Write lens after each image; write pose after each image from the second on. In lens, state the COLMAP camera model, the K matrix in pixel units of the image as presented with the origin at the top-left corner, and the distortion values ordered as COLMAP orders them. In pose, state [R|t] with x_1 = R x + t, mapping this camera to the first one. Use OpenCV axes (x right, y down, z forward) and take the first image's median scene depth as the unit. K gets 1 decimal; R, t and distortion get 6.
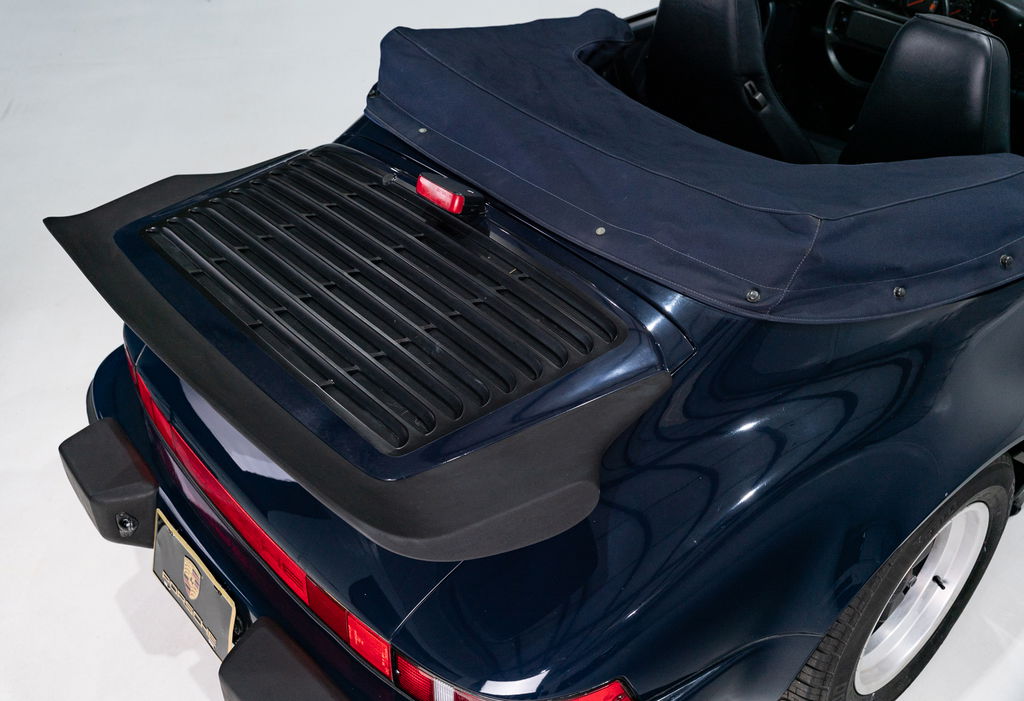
lens RADIAL K [[1020.9, 0, 513.6], [0, 1020.9, 348.1], [0, 0, 1]] dist [-0.004457, 0.000000]
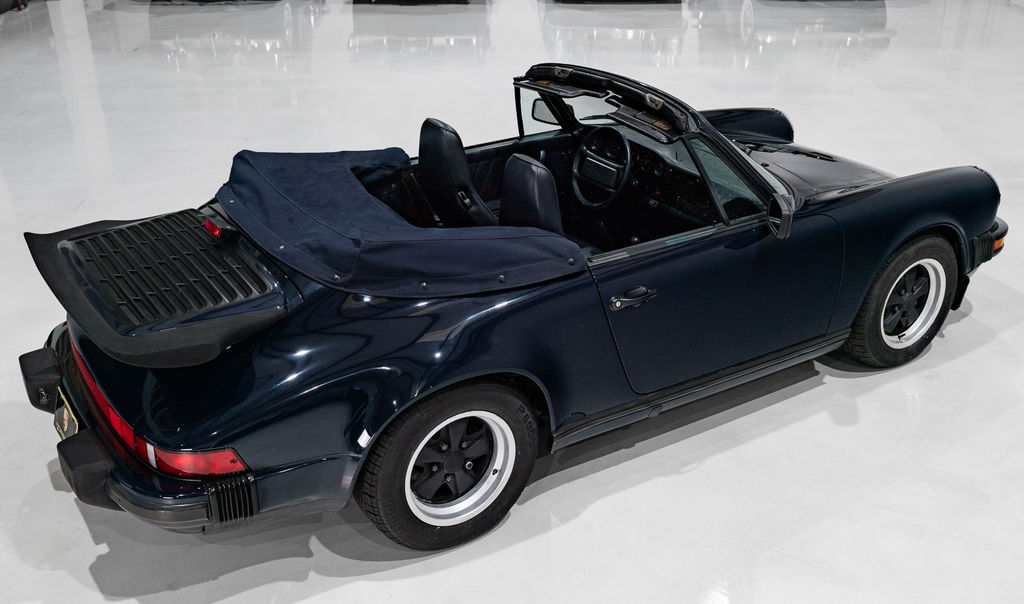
lens RADIAL K [[1007.4, 0, 510.2], [0, 1007.4, 302.5], [0, 0, 1]] dist [-0.074714, 0.000000]
pose [[0.994295, 0.060468, -0.087869, 0.532709], [-0.075508, 0.980870, -0.179425, 0.229713], [0.075338, 0.185036, 0.979840, -0.635285]]
